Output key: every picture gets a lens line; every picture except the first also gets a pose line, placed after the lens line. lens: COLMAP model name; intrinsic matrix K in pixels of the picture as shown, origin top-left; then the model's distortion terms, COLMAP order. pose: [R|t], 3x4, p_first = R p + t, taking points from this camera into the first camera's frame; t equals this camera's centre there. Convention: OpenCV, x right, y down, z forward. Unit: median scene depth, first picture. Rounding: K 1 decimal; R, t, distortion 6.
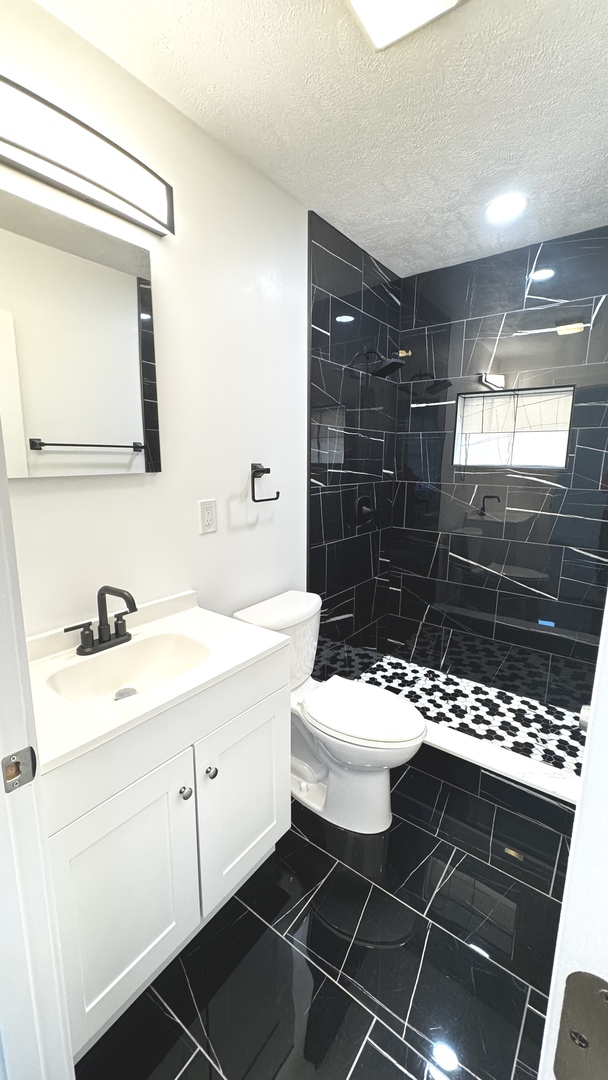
lens RADIAL K [[439.1, 0, 305.5], [0, 439.1, 540.8], [0, 0, 1]] dist [0.011380, 0.000240]
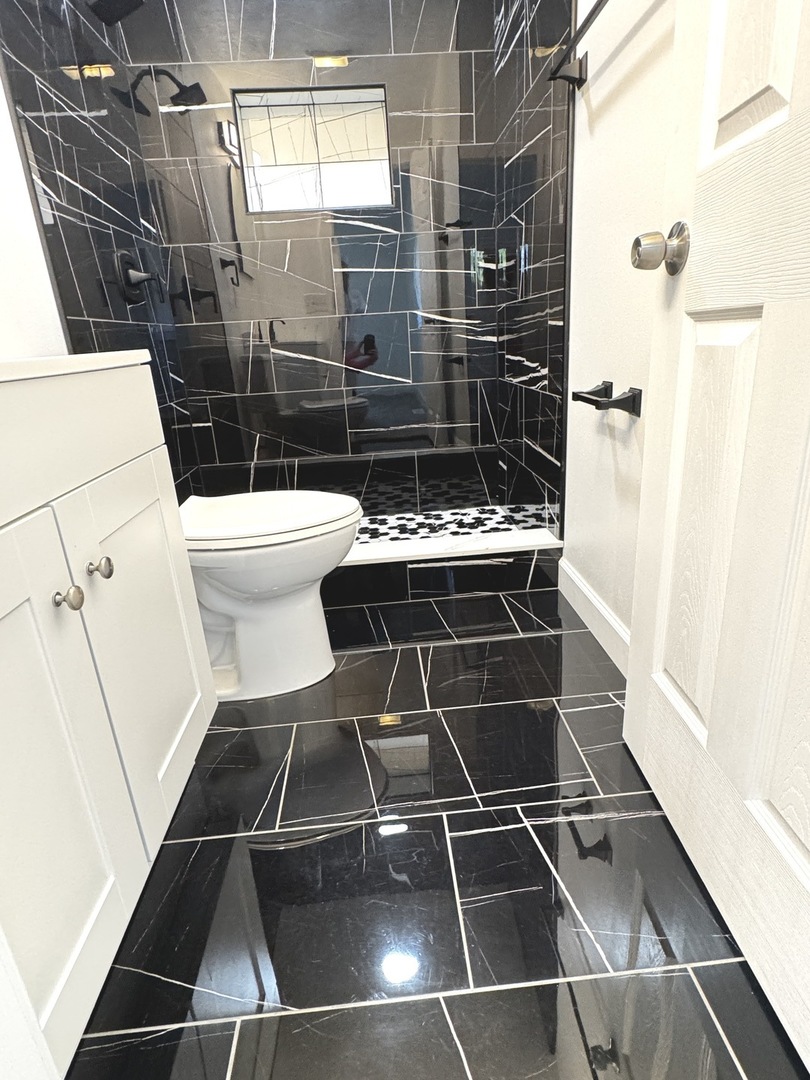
lens RADIAL K [[579.7, 0, 410.6], [0, 579.7, 537.6], [0, 0, 1]] dist [-0.002503, -0.000077]
pose [[0.753106, -0.260573, 0.604097, -0.162629], [0.188906, 0.965202, 0.180831, 0.218031], [-0.630195, -0.022068, 0.776123, 0.148674]]
